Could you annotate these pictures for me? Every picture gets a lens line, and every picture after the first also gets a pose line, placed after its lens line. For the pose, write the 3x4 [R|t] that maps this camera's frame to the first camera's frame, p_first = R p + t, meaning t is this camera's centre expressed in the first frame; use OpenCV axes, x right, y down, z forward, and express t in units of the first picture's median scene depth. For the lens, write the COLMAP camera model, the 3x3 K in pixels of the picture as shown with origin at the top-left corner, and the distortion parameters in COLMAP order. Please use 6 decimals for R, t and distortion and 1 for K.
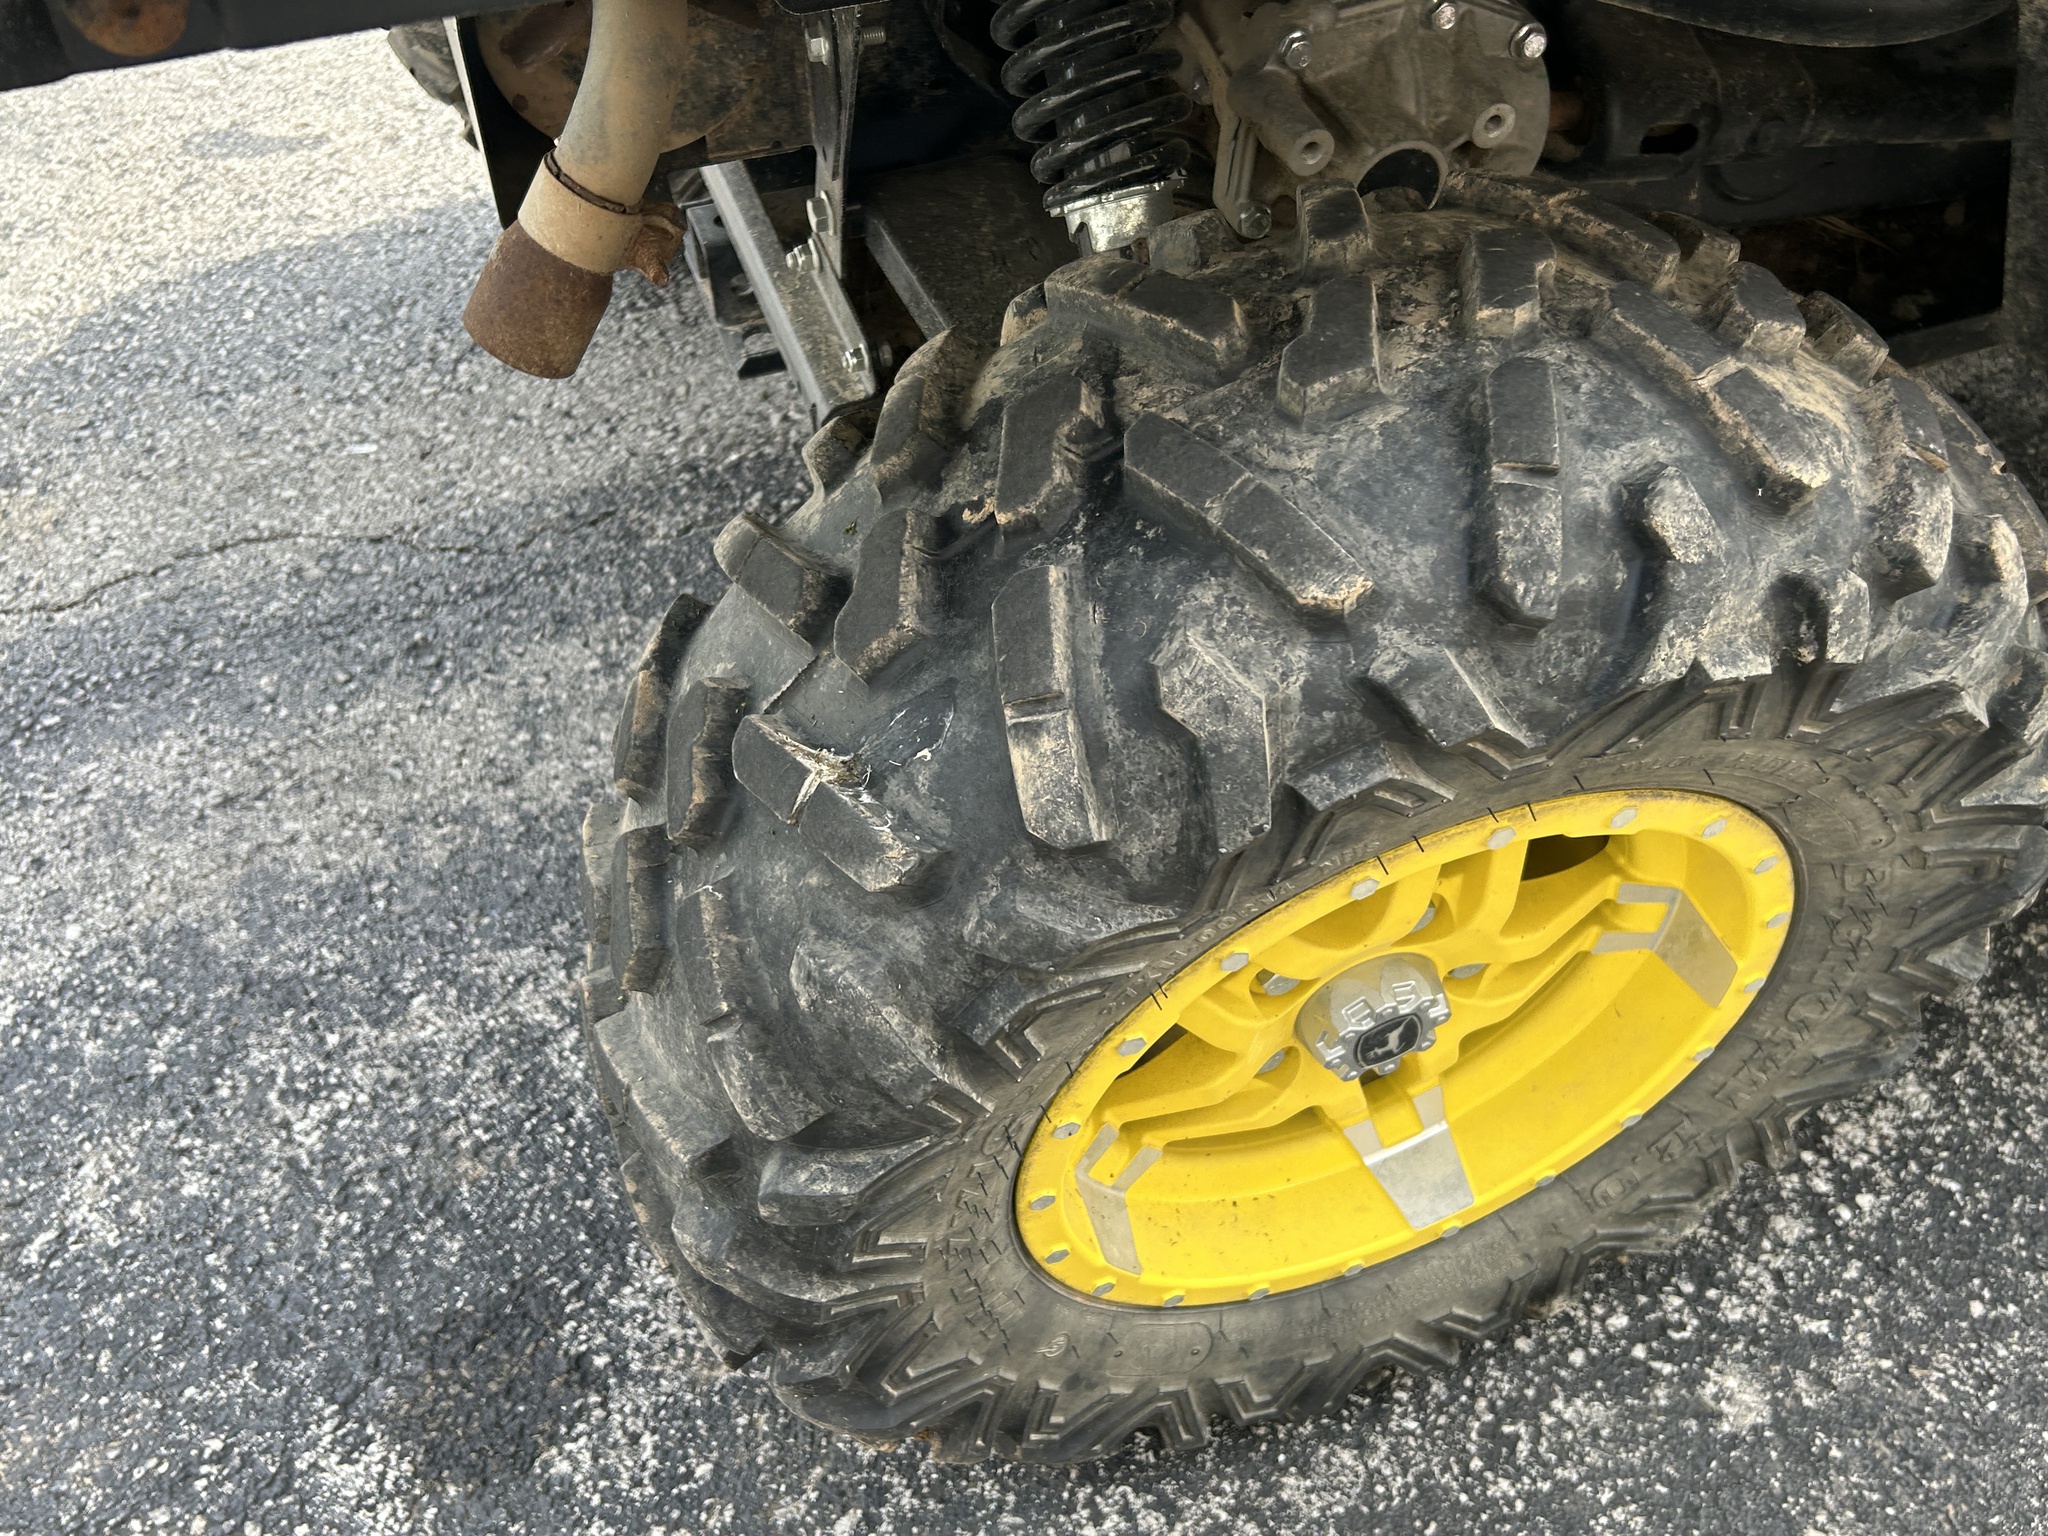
lens RADIAL K [[1782.2, 0, 1012.9], [0, 1782.2, 764.7], [0, 0, 1]] dist [0.024549, -0.002814]
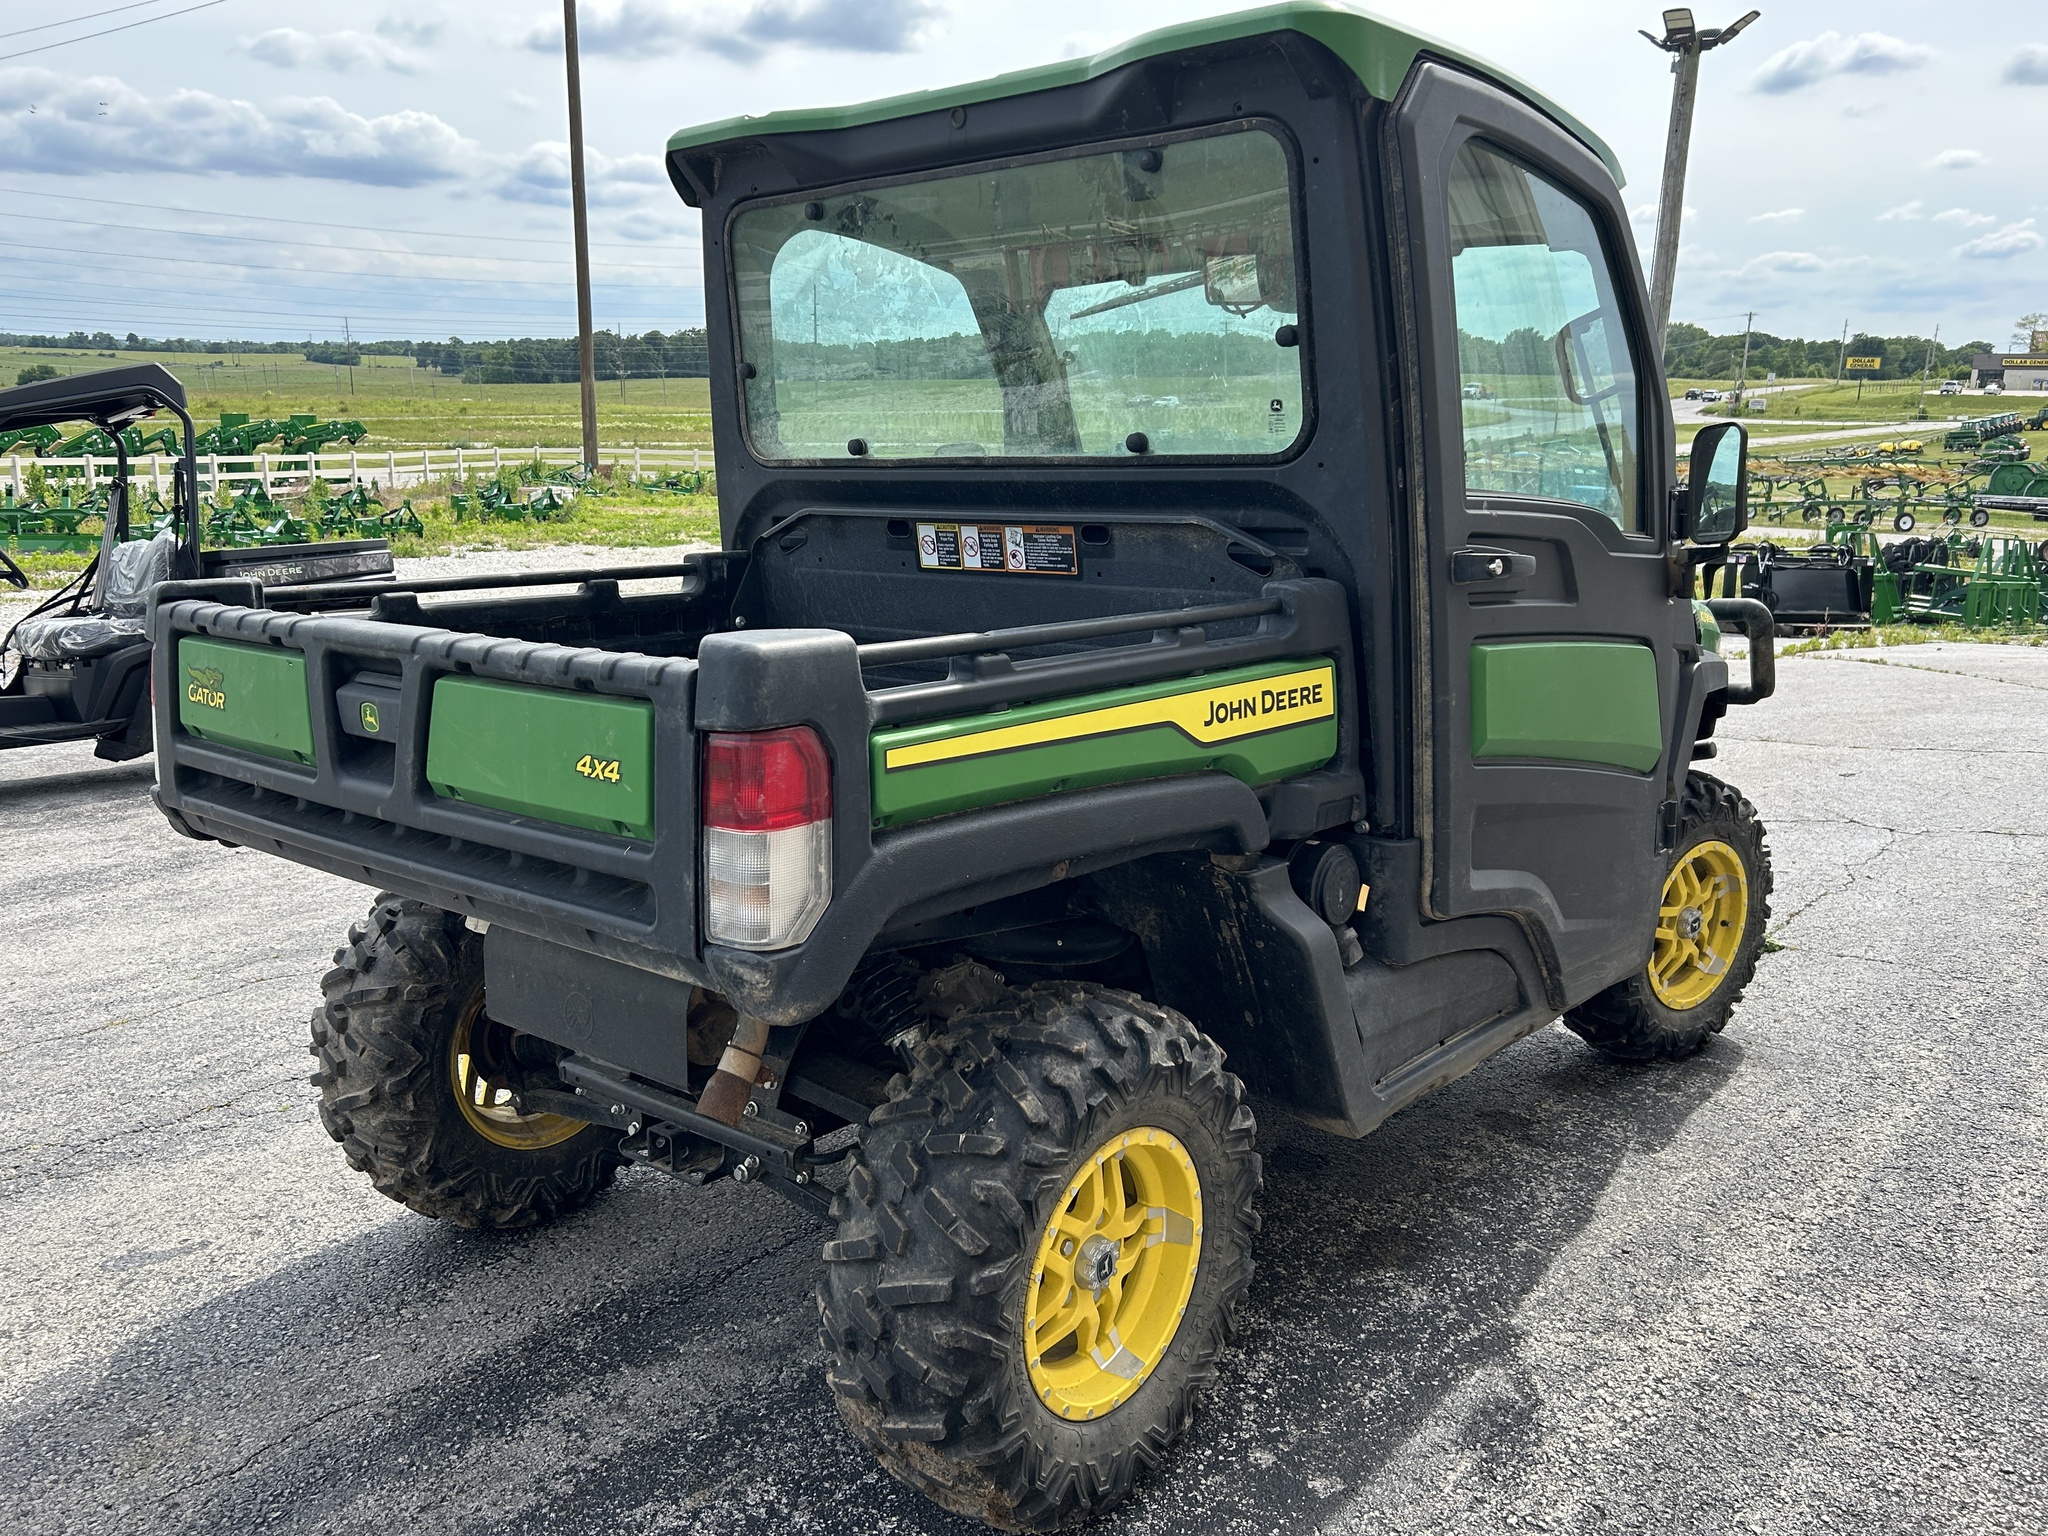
lens RADIAL K [[1669.4, 0, 1004.9], [0, 1669.4, 786.5], [0, 0, 1]] dist [0.041630, -0.030378]
pose [[0.866622, -0.080403, 0.492445, -0.849051], [0.364642, 0.775728, -0.515055, 0.633914], [-0.340591, 0.625924, 0.701582, -0.929231]]
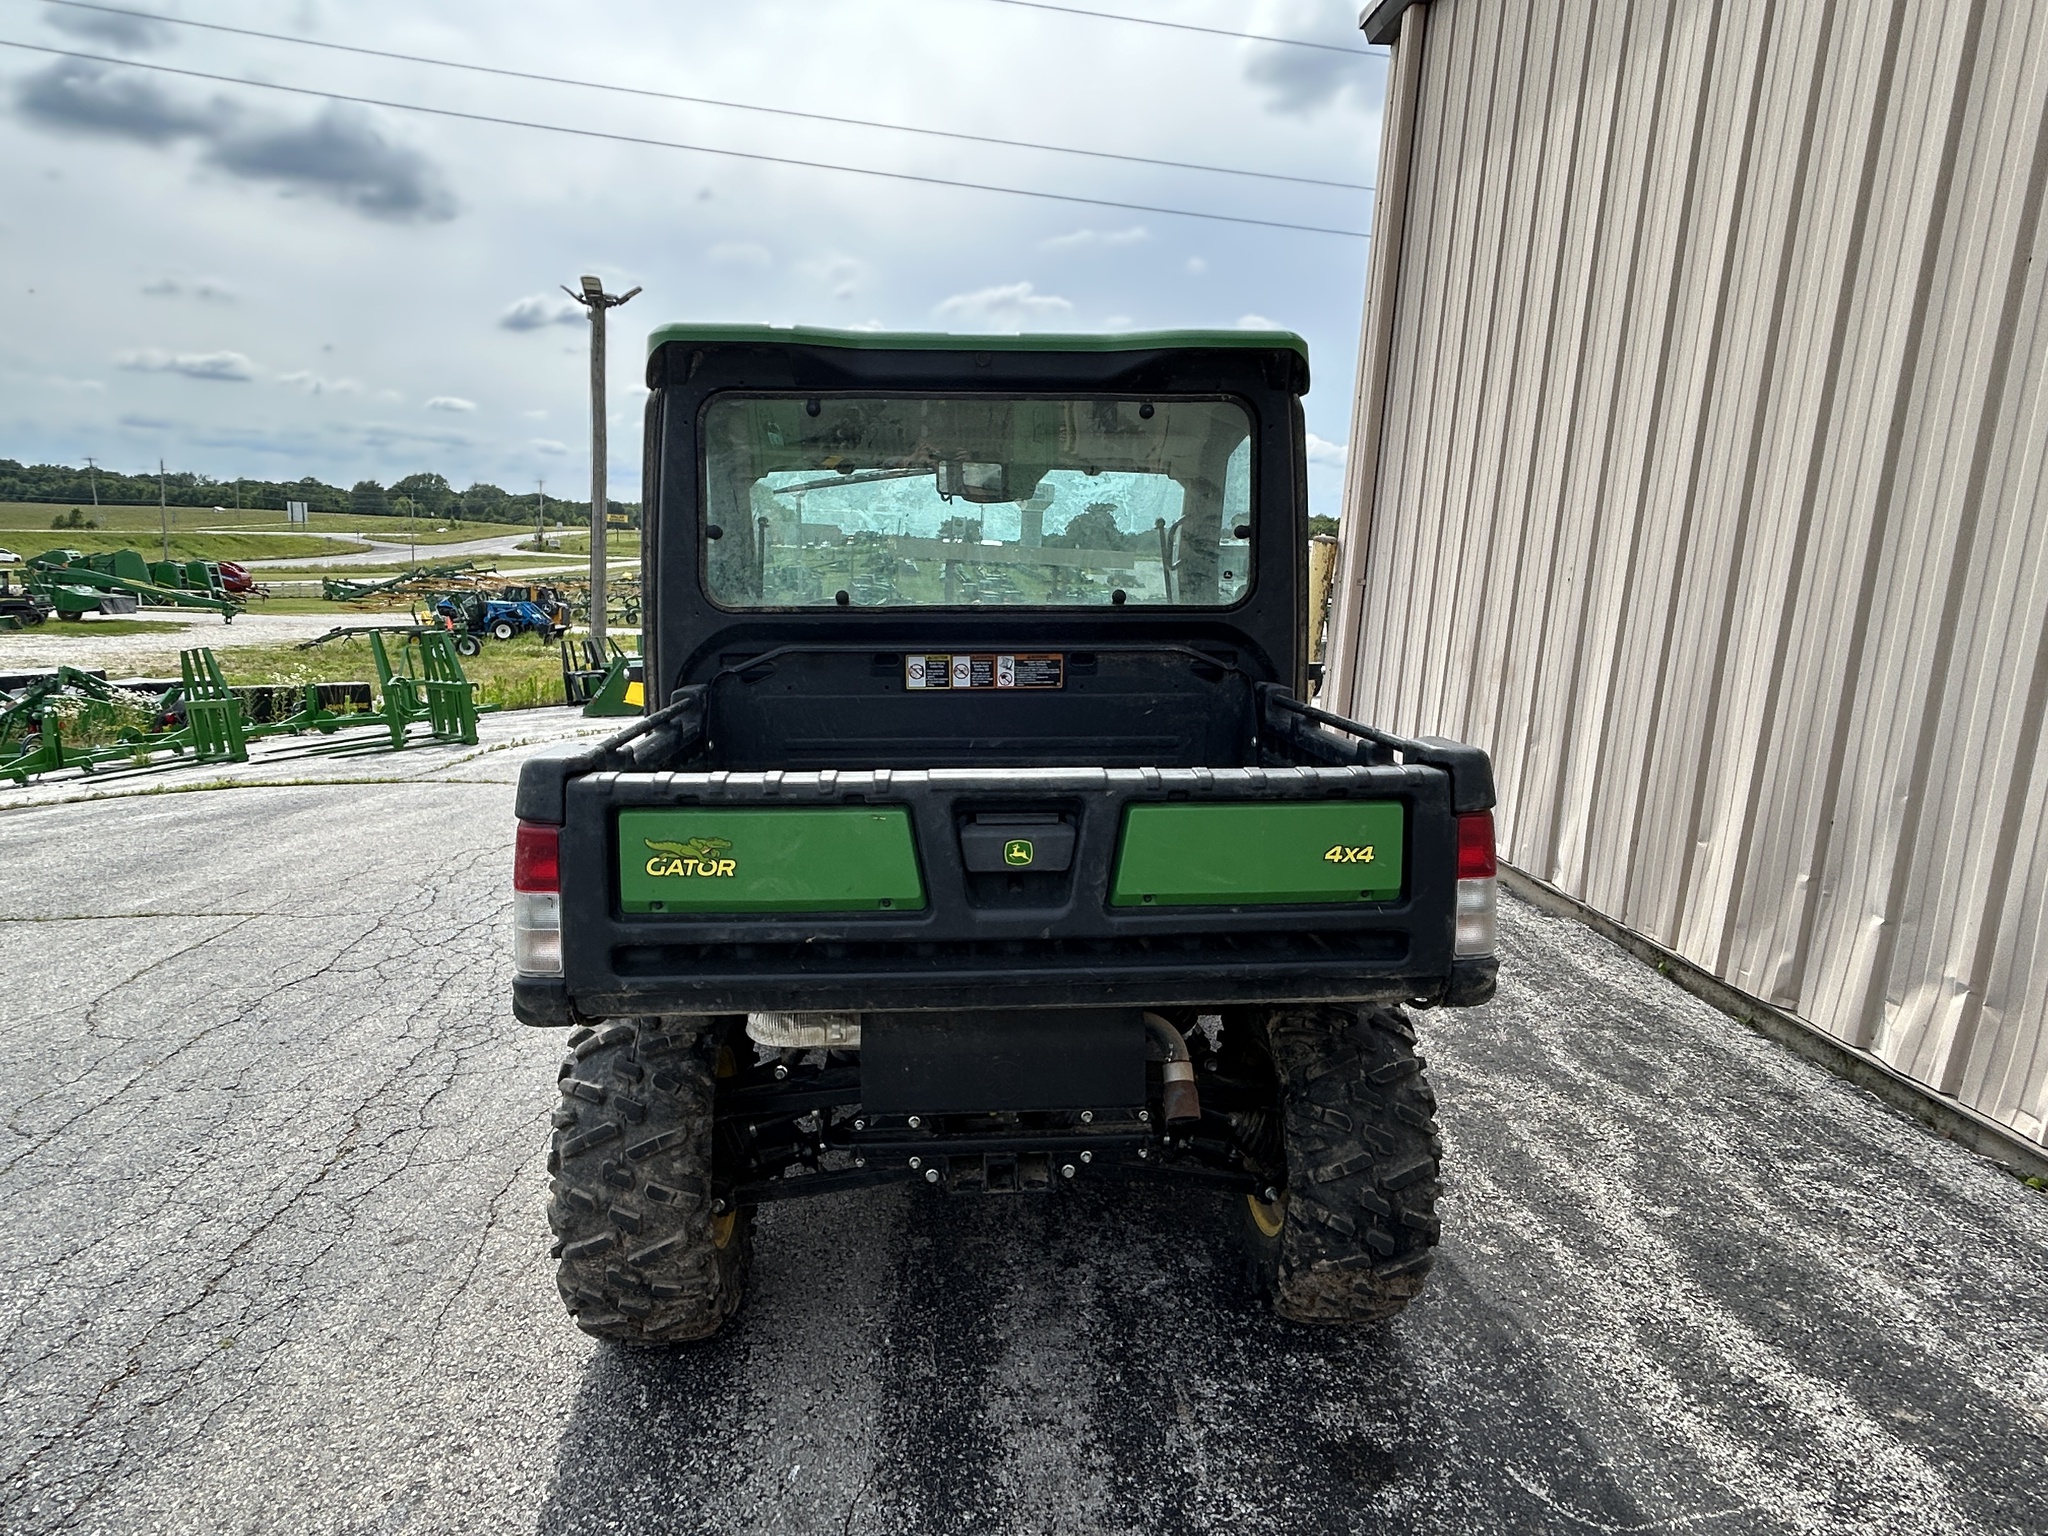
lens RADIAL K [[1190.9, 0, 1009.2], [0, 1190.9, 765.7], [0, 0, 1]] dist [-0.007377, 0.006286]
pose [[0.266417, -0.131715, 0.954816, -1.936703], [0.716463, 0.689714, -0.104766, -0.555774], [-0.644750, 0.712001, 0.278120, 0.073496]]
